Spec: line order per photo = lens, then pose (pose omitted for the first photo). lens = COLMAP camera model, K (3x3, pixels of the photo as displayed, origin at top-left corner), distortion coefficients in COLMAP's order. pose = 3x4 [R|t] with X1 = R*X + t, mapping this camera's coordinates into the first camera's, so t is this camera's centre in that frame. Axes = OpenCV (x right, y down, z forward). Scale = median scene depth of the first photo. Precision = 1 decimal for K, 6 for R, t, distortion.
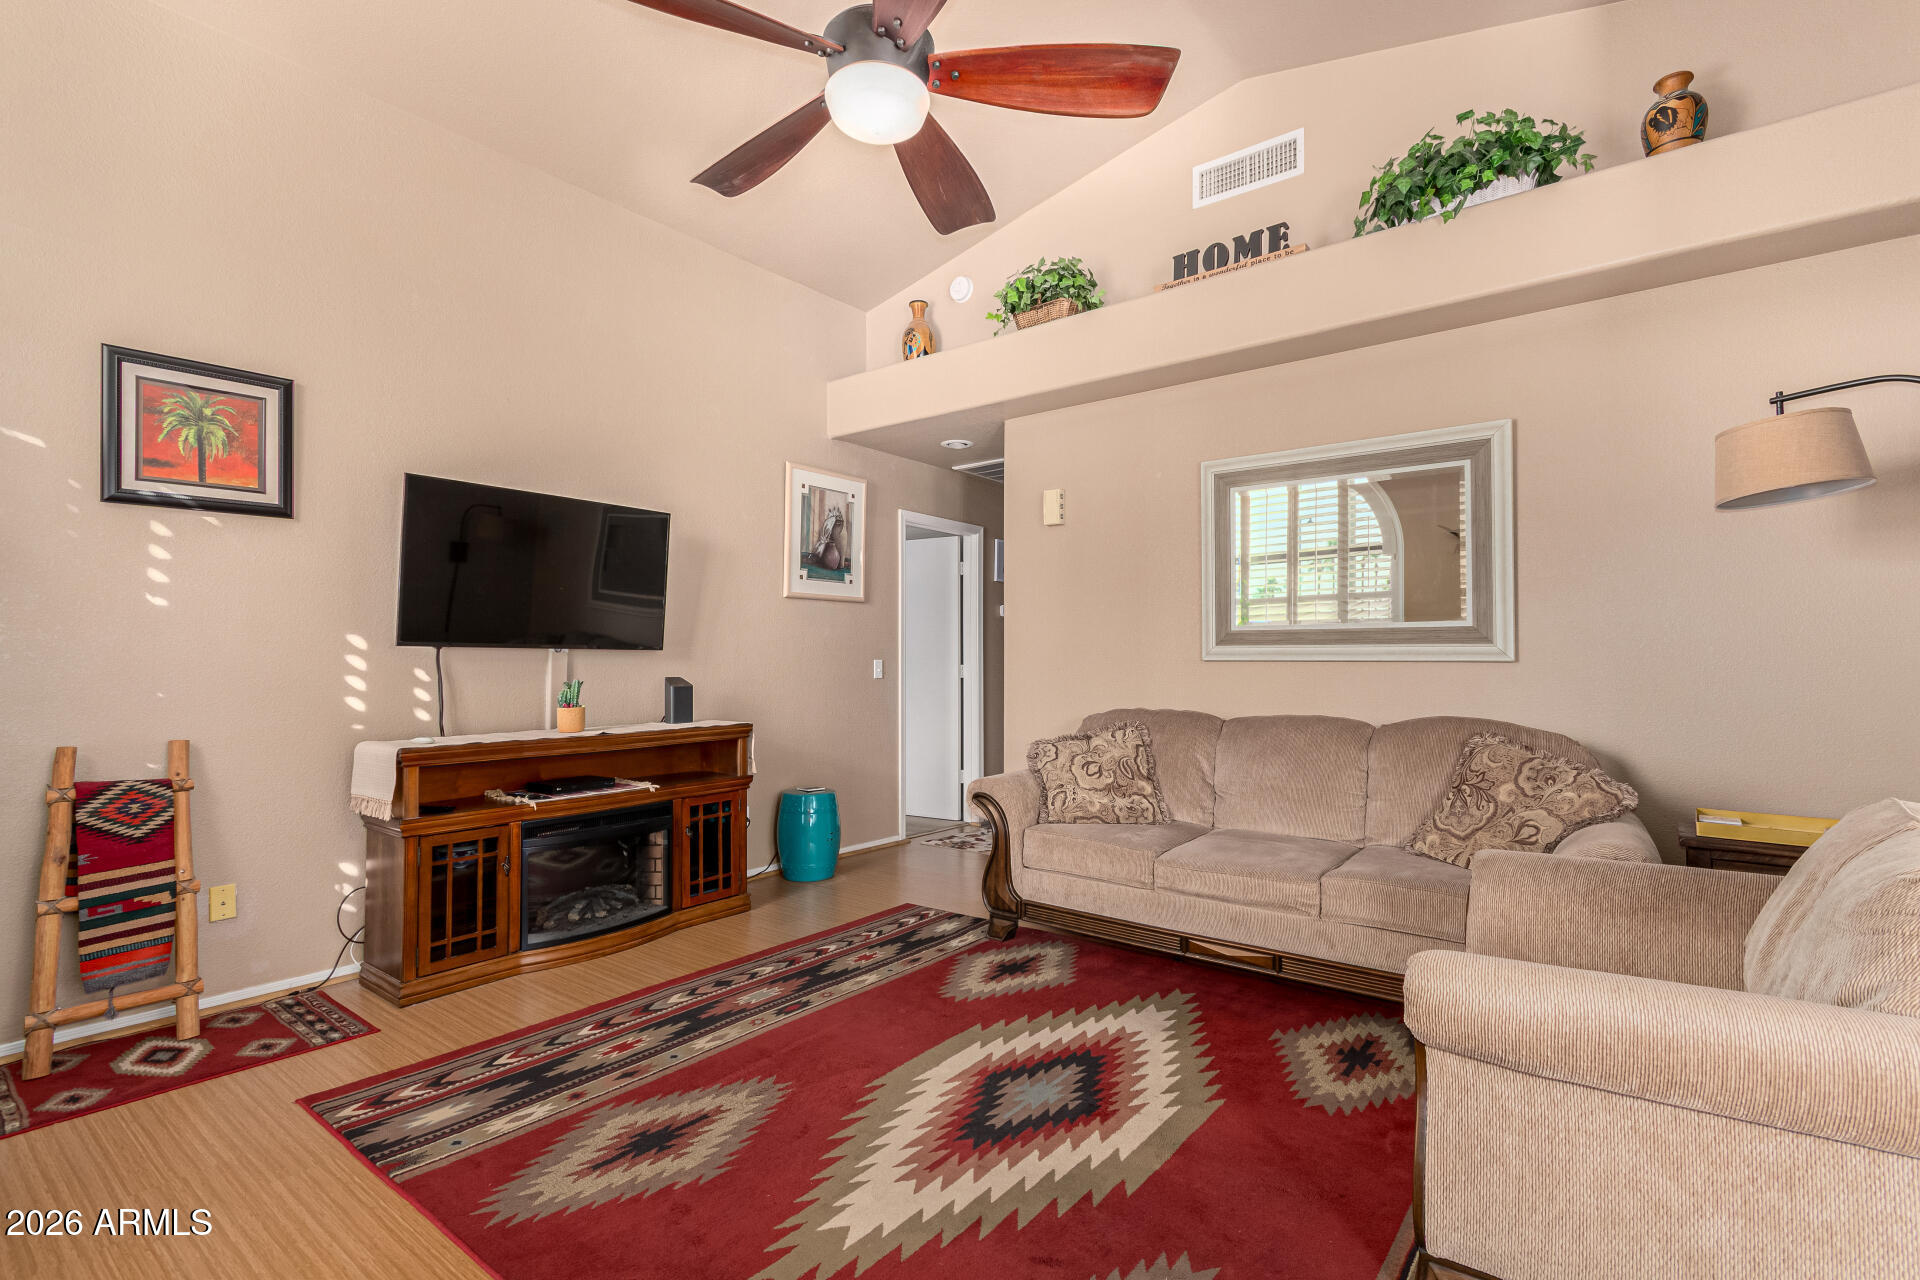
lens RADIAL K [[884.4, 0, 959.9], [0, 884.4, 638.2], [0, 0, 1]] dist [0.003140, 0.000610]
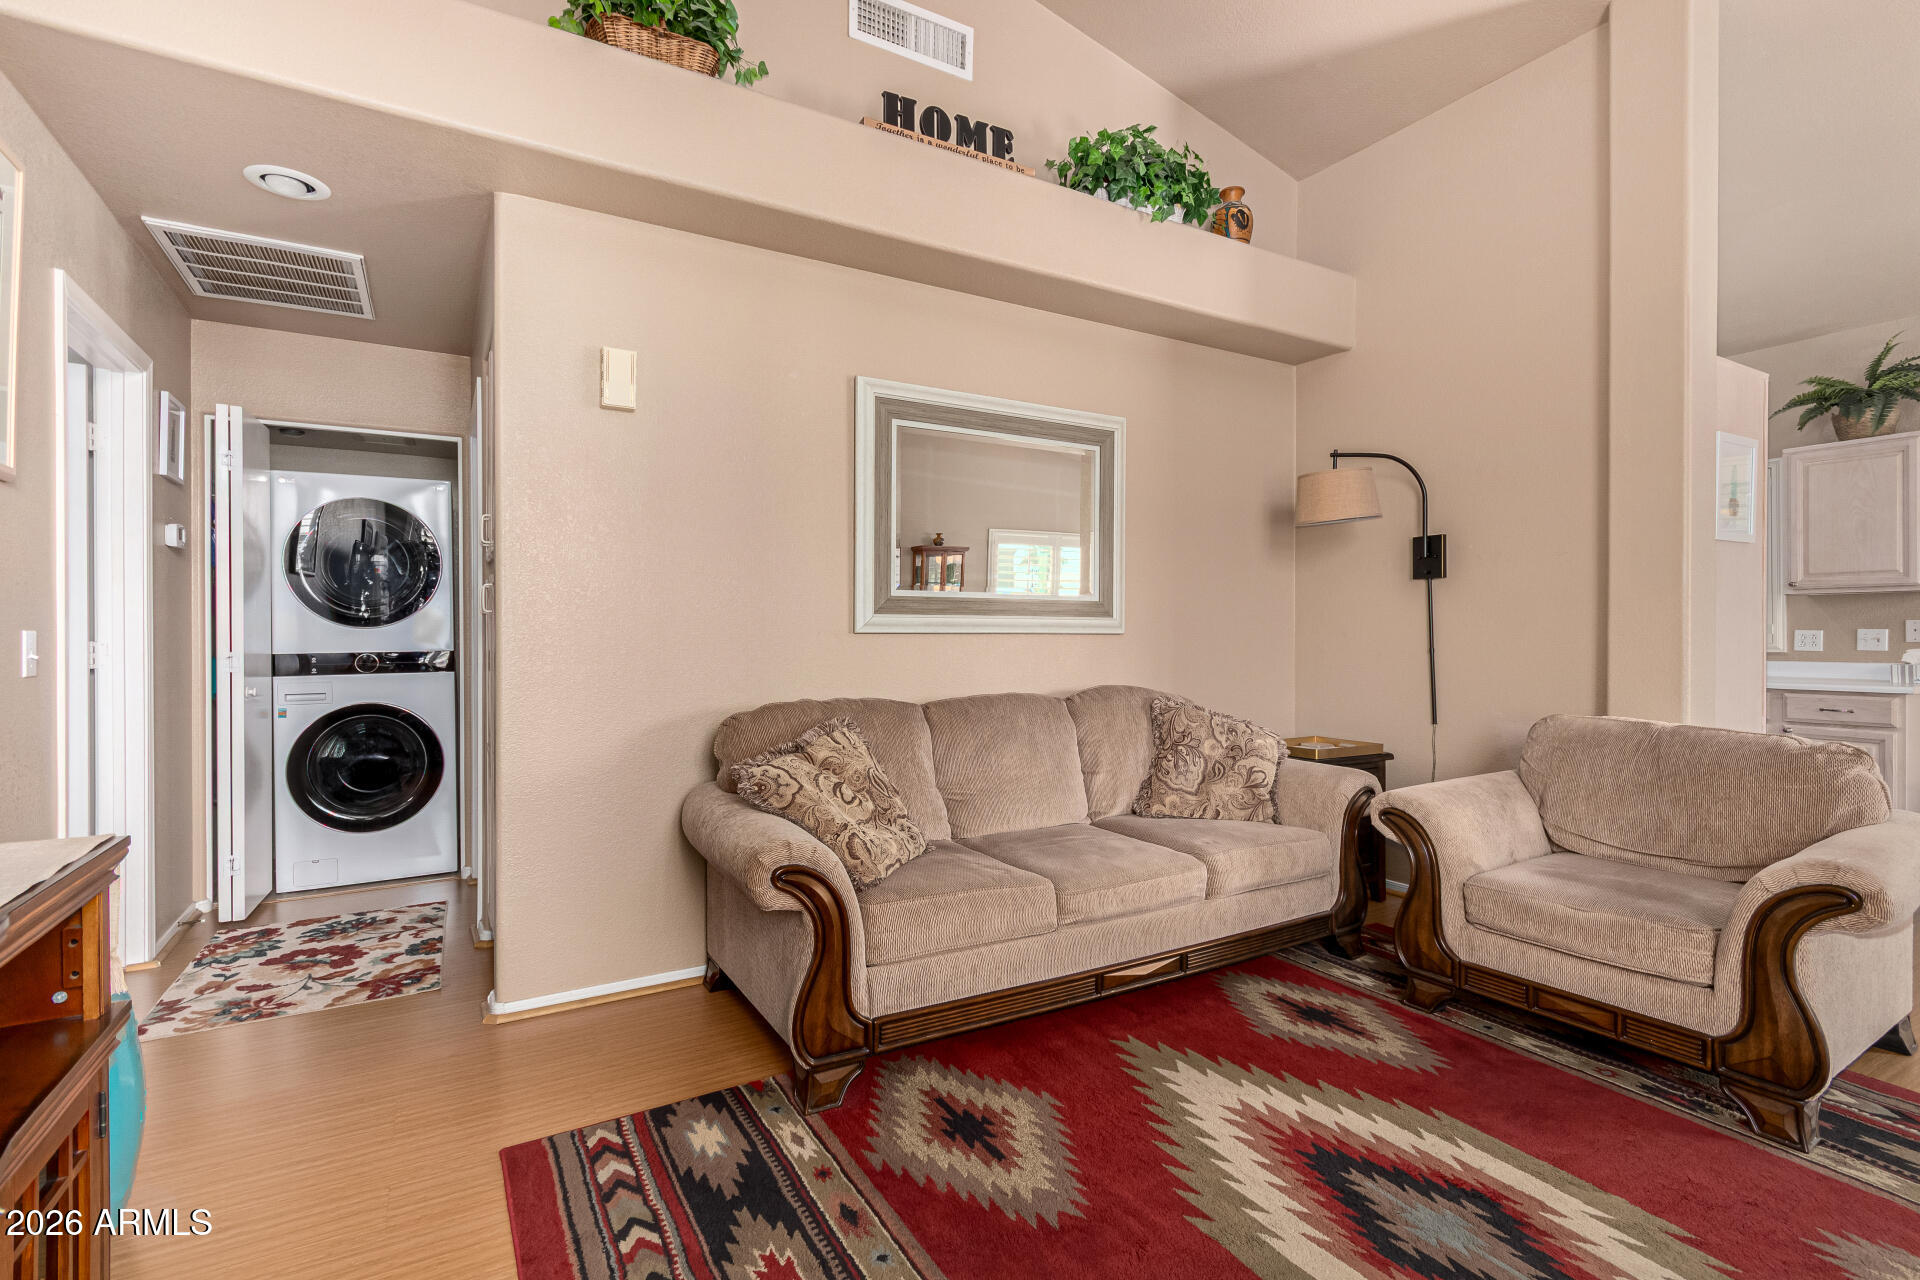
lens RADIAL K [[884.4, 0, 959.9], [0, 884.4, 638.2], [0, 0, 1]] dist [0.003140, 0.000610]
pose [[0.382816, -0.004983, 0.923811, -0.469185], [-0.025048, 0.999562, 0.015771, 0.018344], [-0.923485, -0.029177, 0.382523, 0.708949]]
